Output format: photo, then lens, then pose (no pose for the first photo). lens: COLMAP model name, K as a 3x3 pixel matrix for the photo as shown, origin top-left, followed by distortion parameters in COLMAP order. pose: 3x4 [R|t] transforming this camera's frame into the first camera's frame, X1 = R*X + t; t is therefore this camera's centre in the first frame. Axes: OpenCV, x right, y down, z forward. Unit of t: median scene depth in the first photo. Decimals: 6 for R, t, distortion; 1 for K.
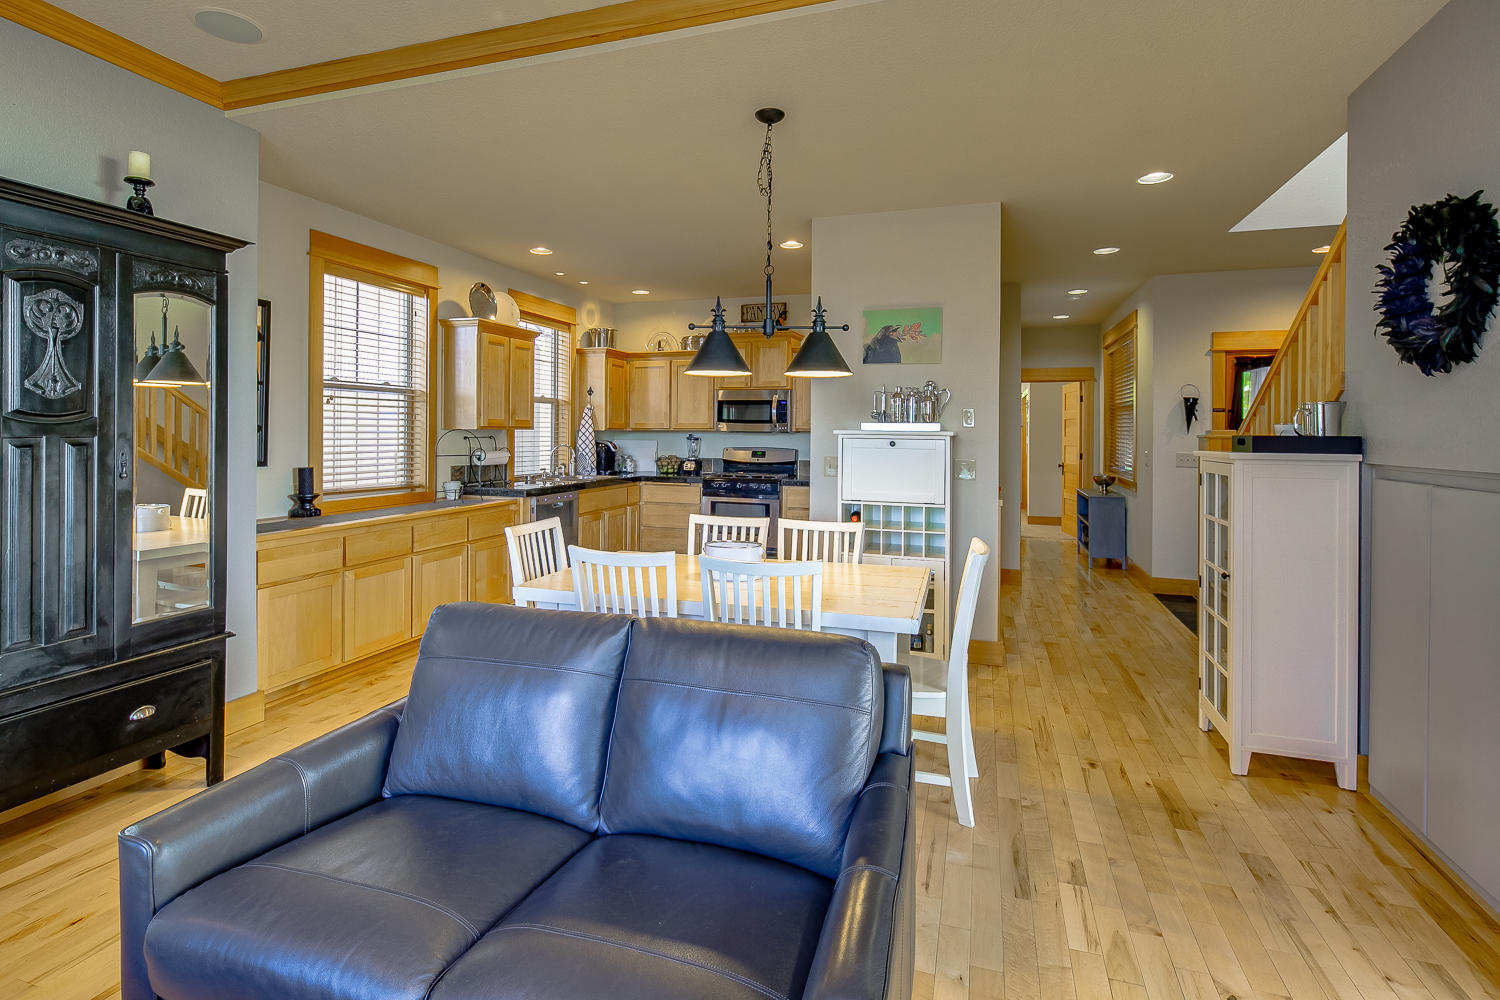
lens RADIAL K [[726.8, 0, 749.5], [0, 726.8, 437.9], [0, 0, 1]] dist [0.002968, -0.002674]
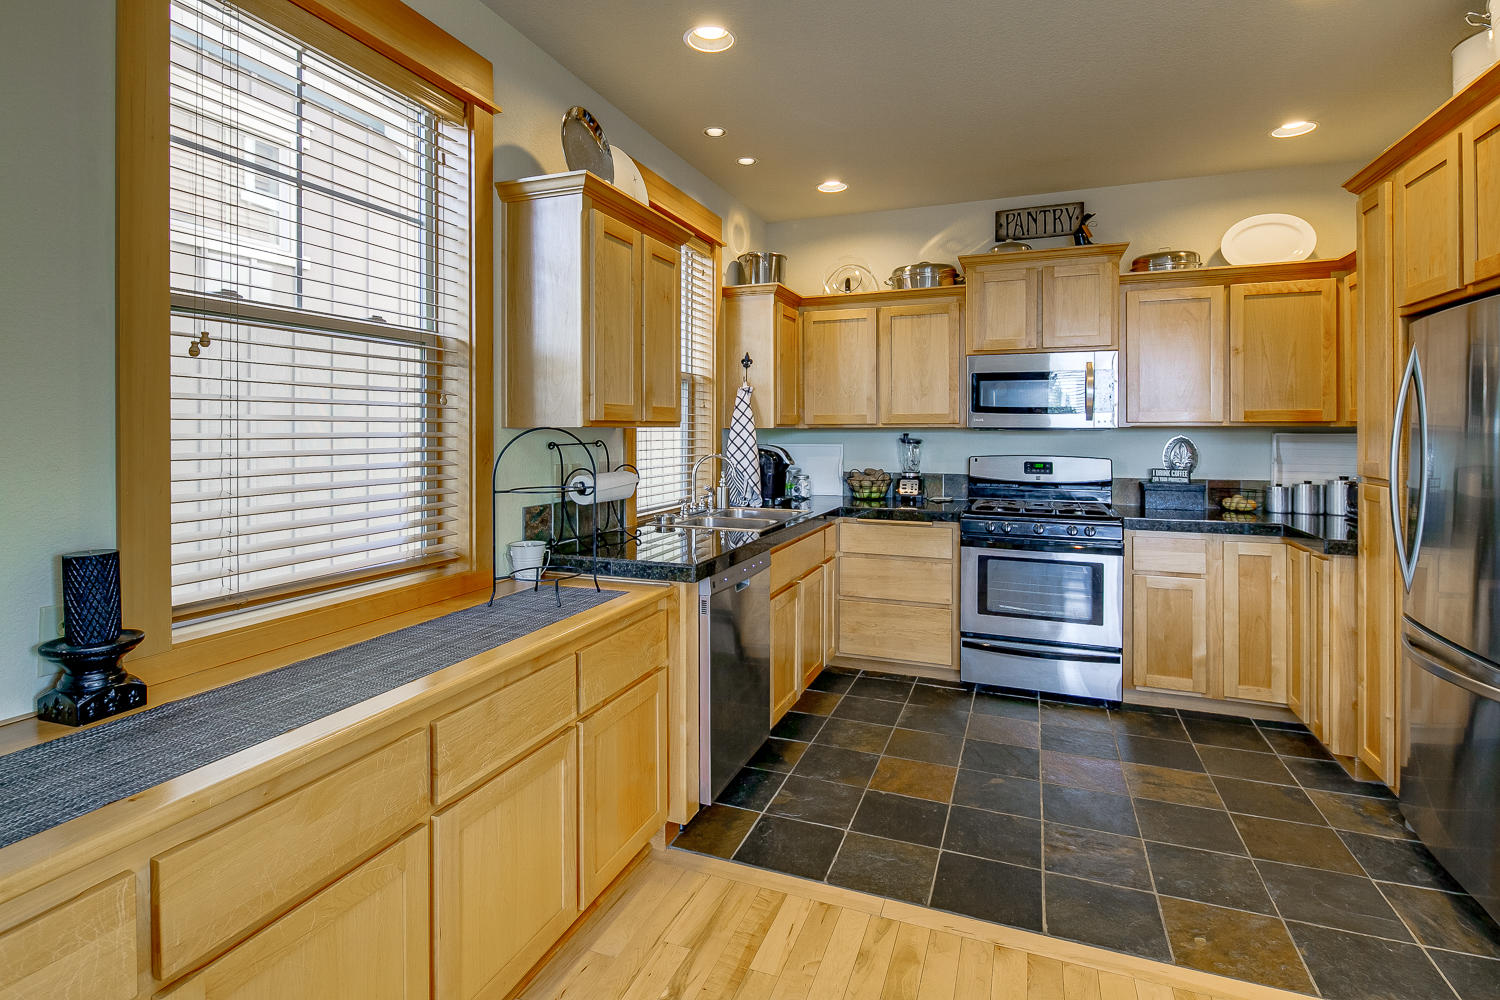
lens RADIAL K [[726.8, 0, 741.0], [0, 726.8, 437.3], [0, 0, 1]] dist [0.002968, -0.002674]
pose [[0.997960, -0.007345, -0.063412, -0.191826], [0.007524, 0.999968, 0.002581, -0.004674], [0.063391, -0.003053, 0.997984, 0.432618]]
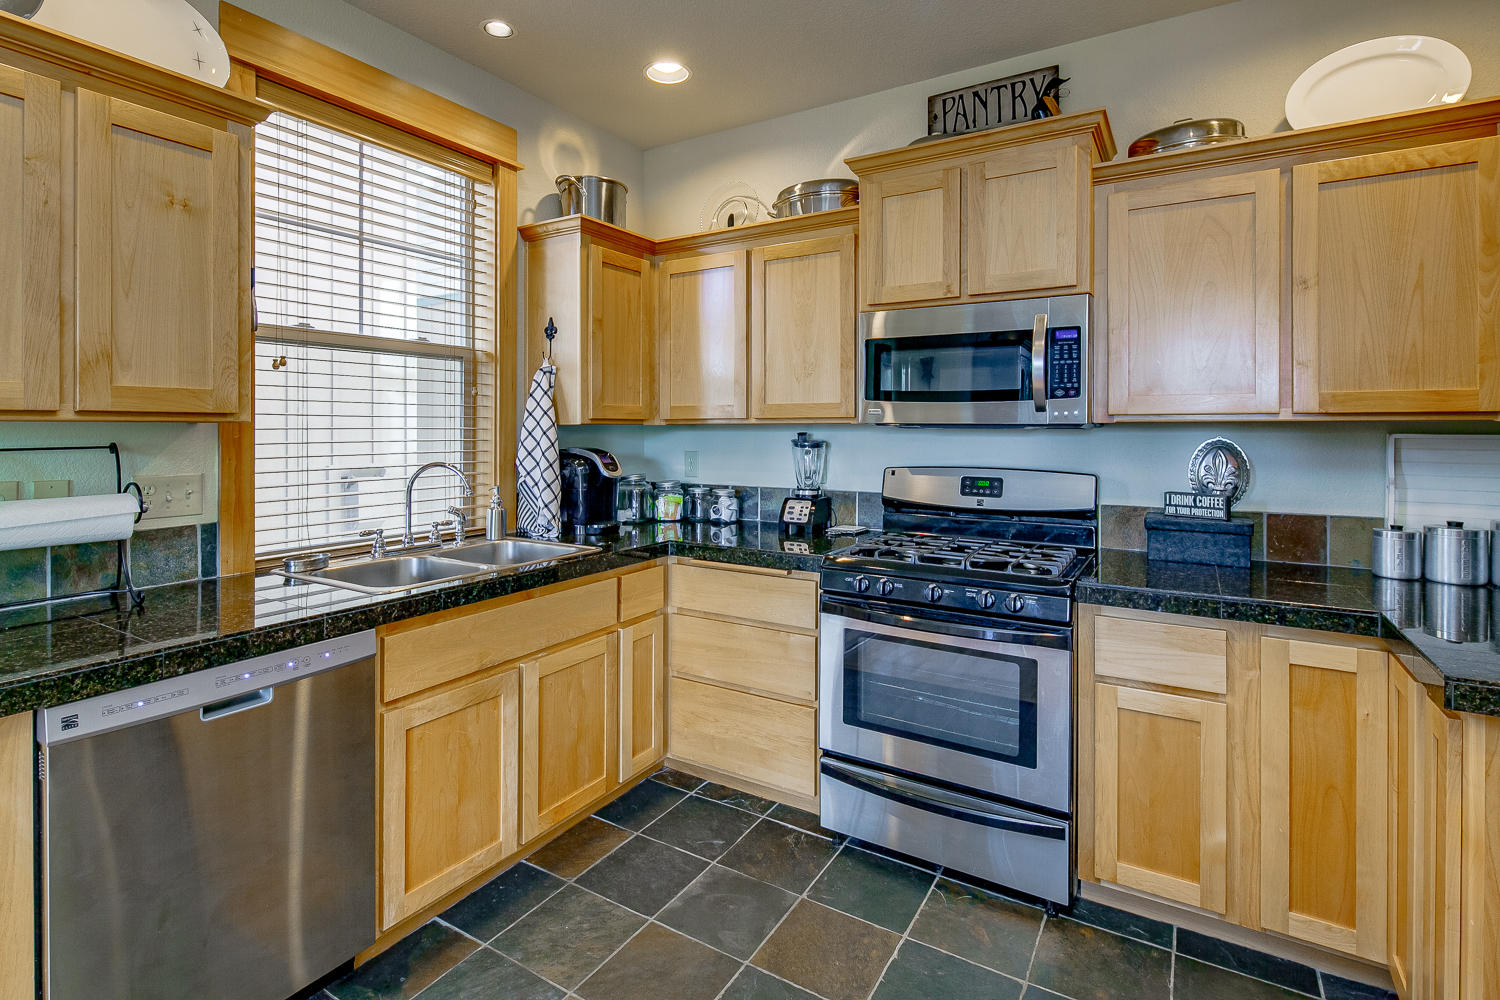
lens RADIAL K [[726.8, 0, 741.6], [0, 726.8, 434.3], [0, 0, 1]] dist [0.002968, -0.002674]
pose [[0.971987, -0.004877, -0.234984, -0.019766], [0.005978, 0.999974, 0.003974, -0.006051], [0.234958, -0.005267, 0.971991, 0.642728]]
